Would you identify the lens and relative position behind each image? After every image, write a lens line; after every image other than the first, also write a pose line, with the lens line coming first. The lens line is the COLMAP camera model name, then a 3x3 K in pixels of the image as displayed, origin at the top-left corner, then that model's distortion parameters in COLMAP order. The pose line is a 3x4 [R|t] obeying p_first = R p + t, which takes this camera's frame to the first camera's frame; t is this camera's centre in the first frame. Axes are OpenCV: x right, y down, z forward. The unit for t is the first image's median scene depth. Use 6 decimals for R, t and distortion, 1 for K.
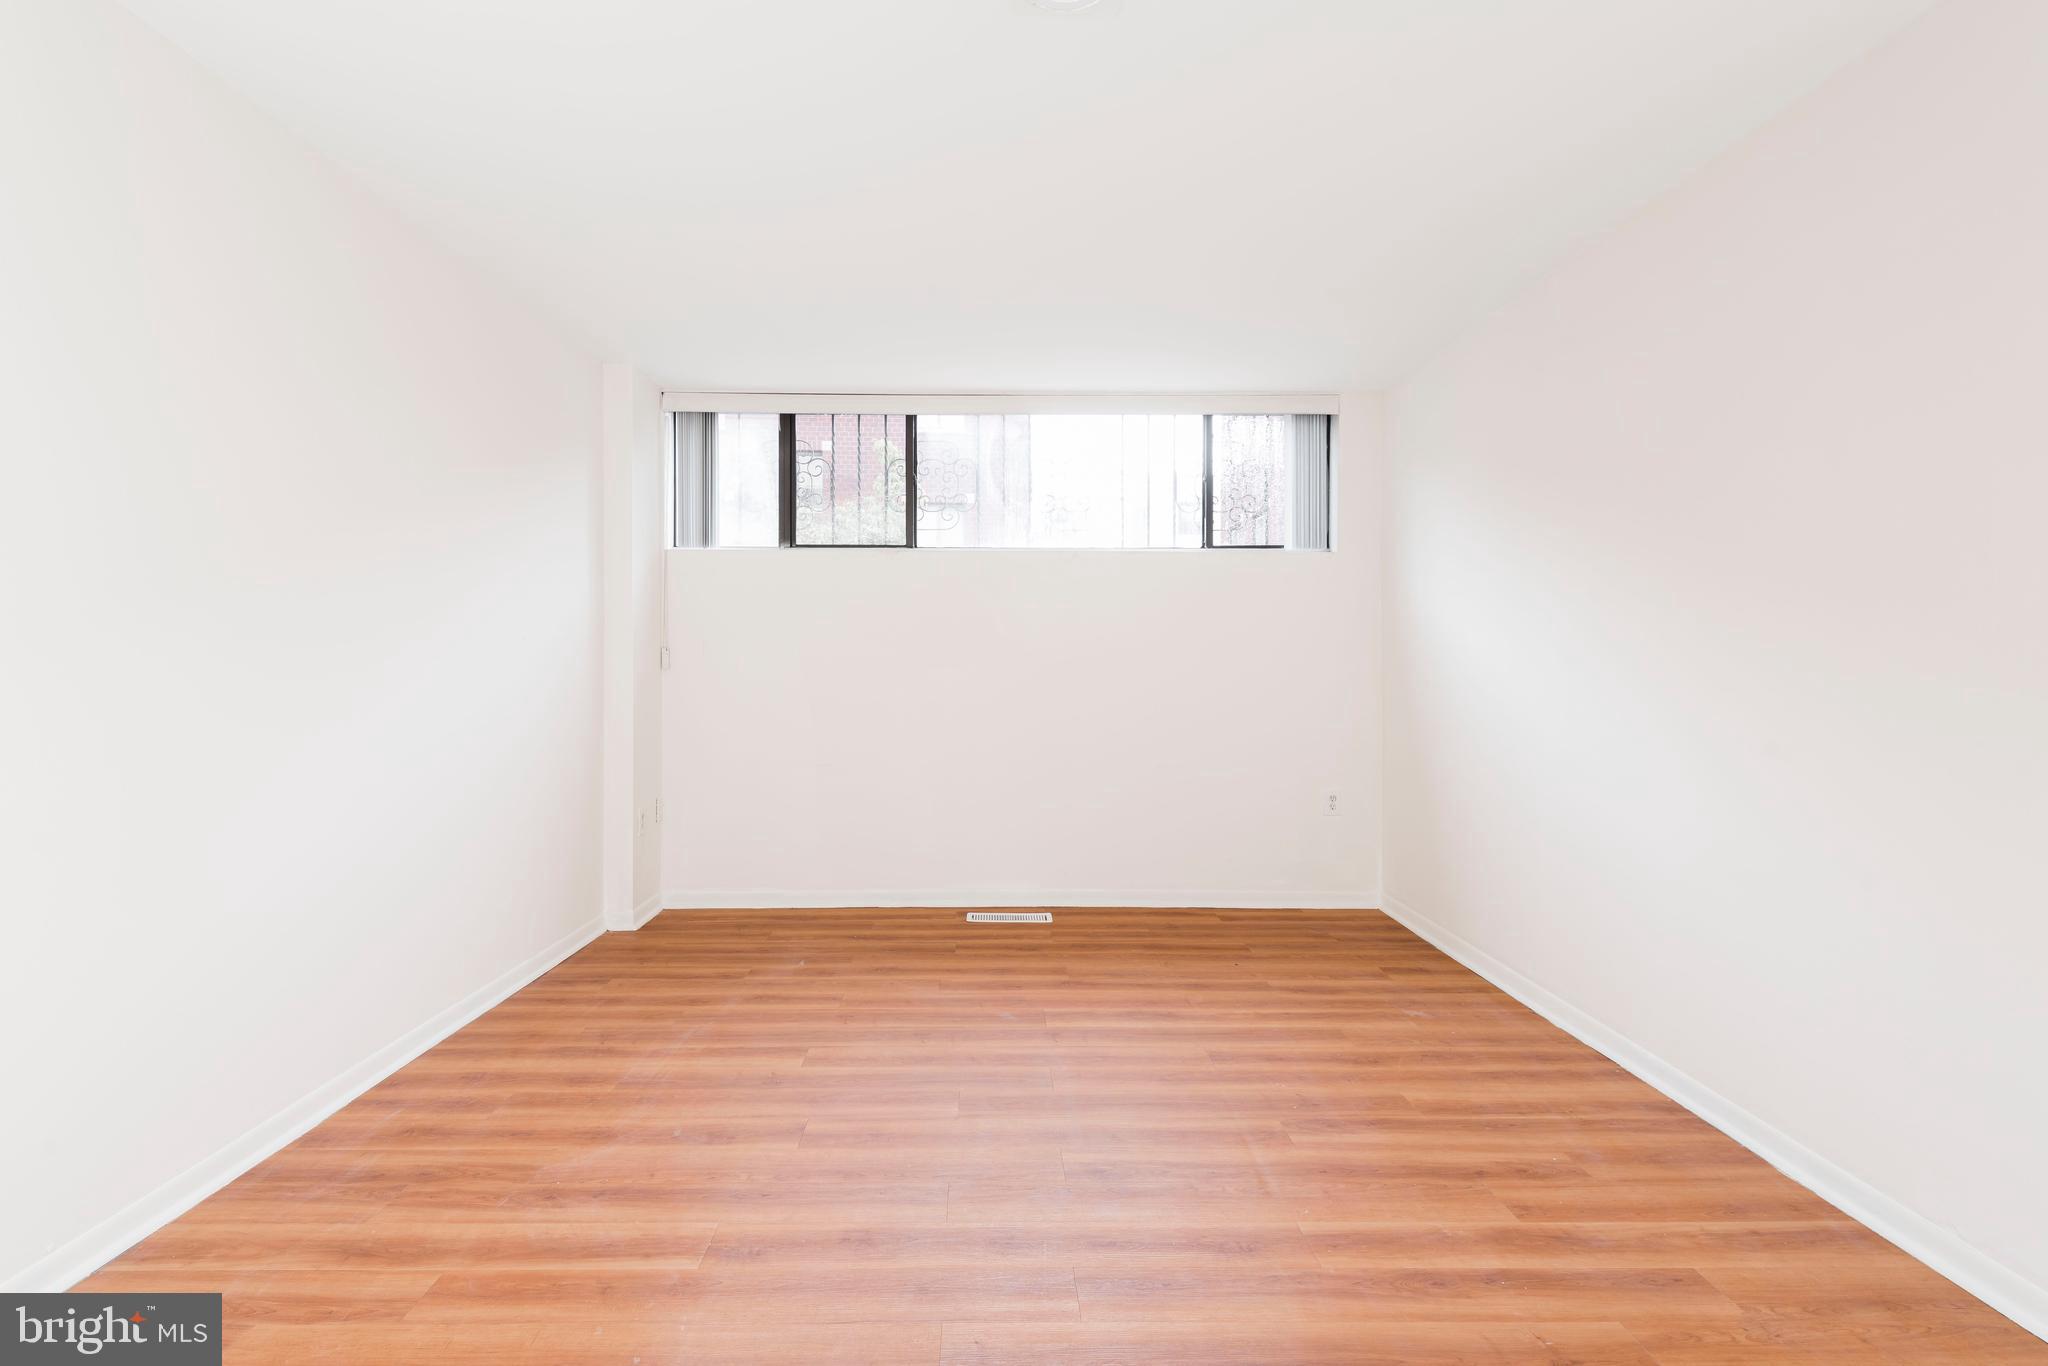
lens RADIAL K [[941.9, 0, 1010.5], [0, 941.9, 677.9], [0, 0, 1]] dist [0.008750, -0.001796]
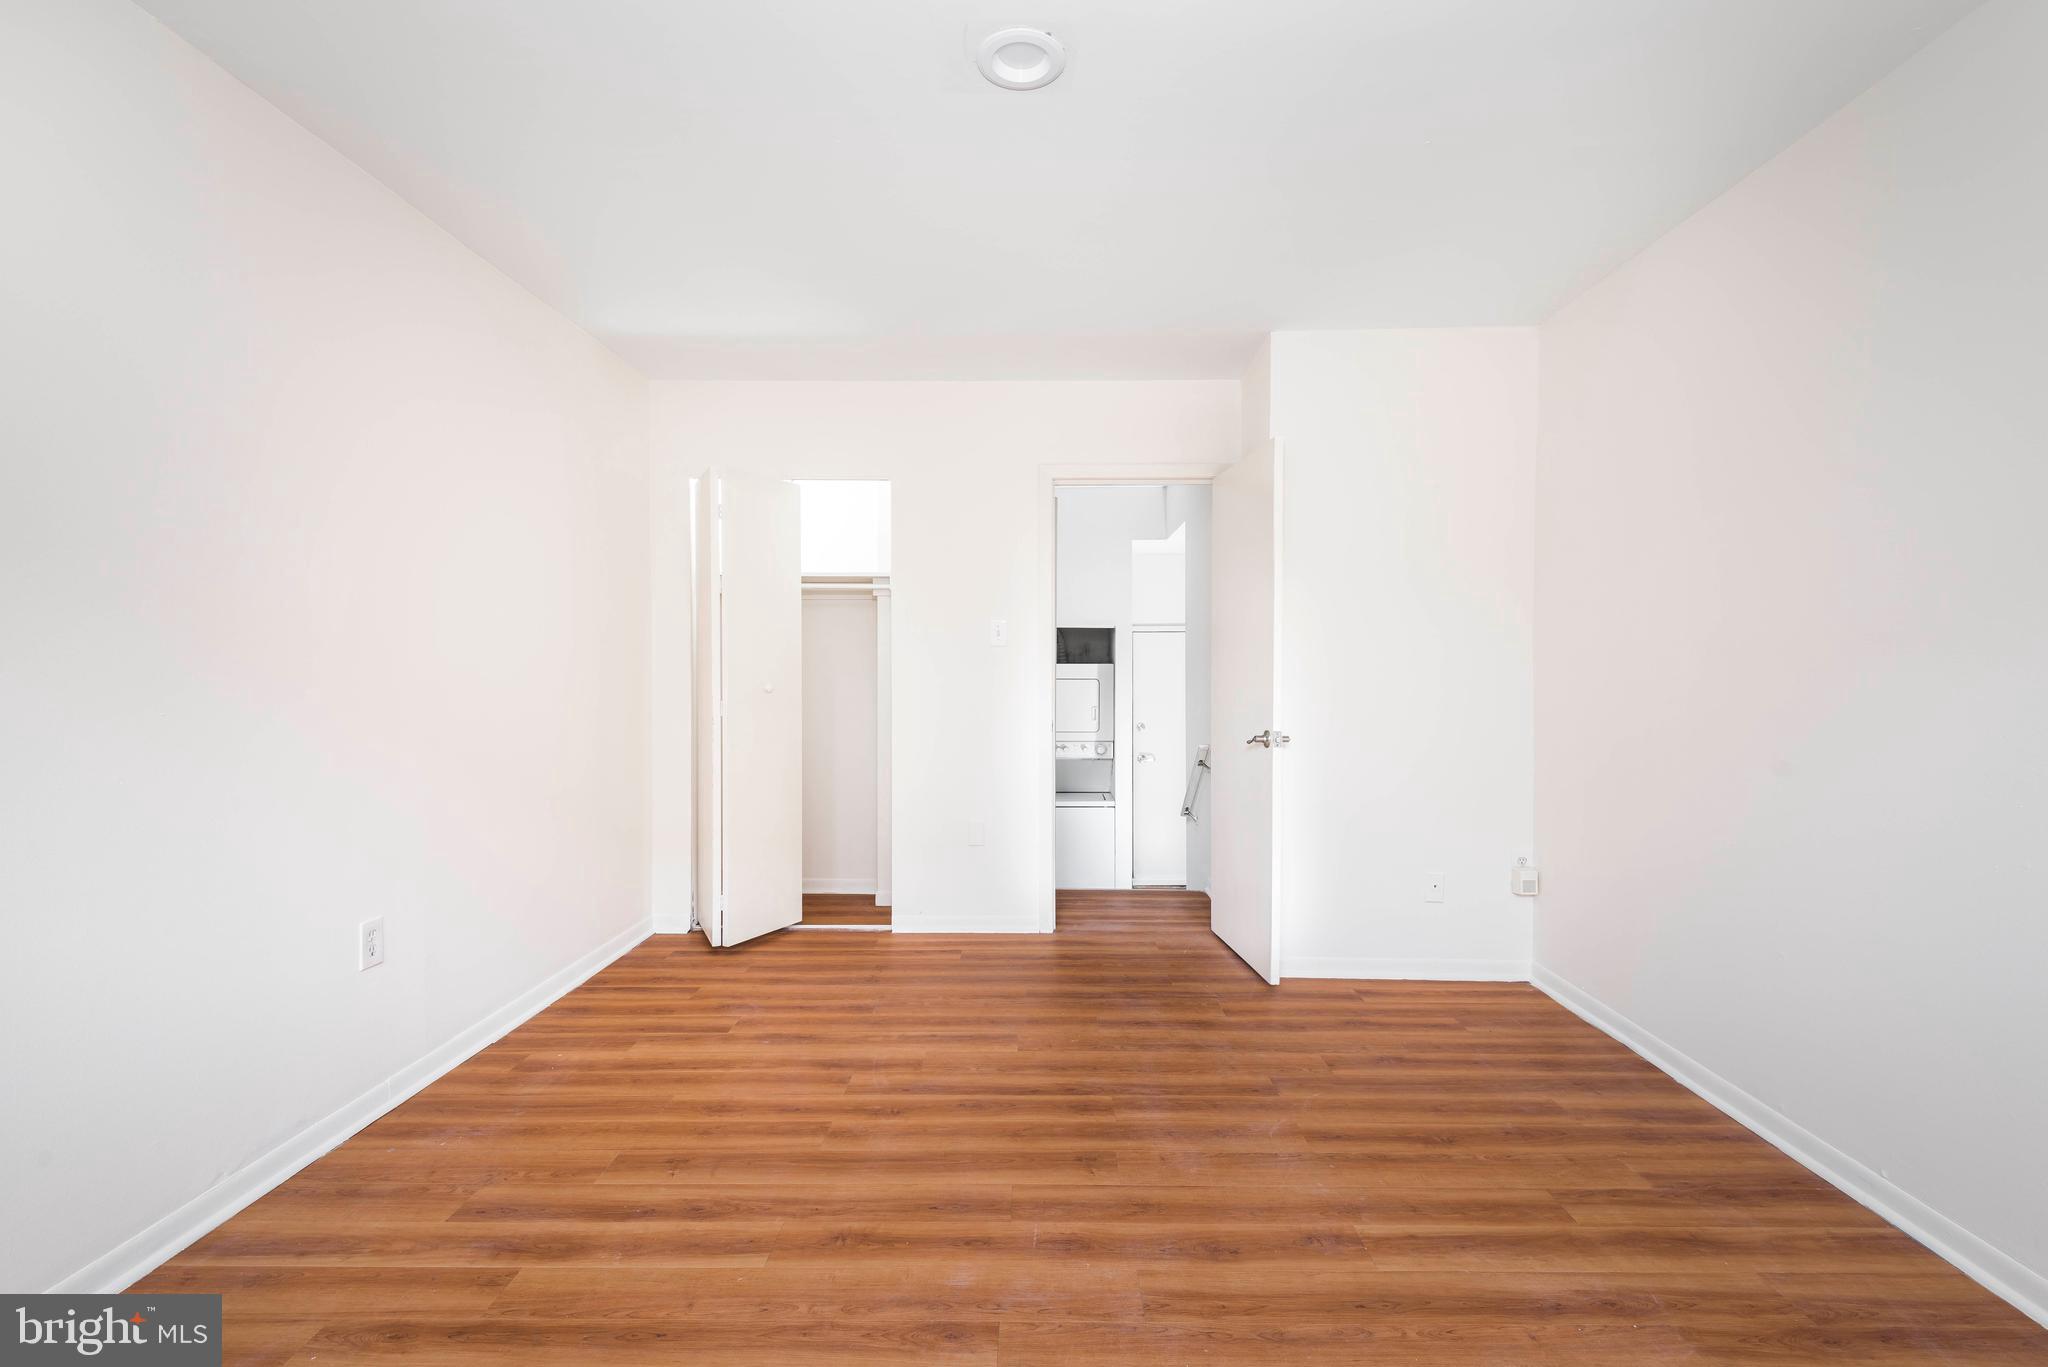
lens RADIAL K [[941.9, 0, 1026.1], [0, 941.9, 664.9], [0, 0, 1]] dist [0.008750, -0.001796]
pose [[-0.999268, -0.004385, 0.038003, 0.008944], [-0.003842, 0.999890, 0.014345, -0.038219], [-0.038061, 0.014188, -0.999175, 2.003488]]
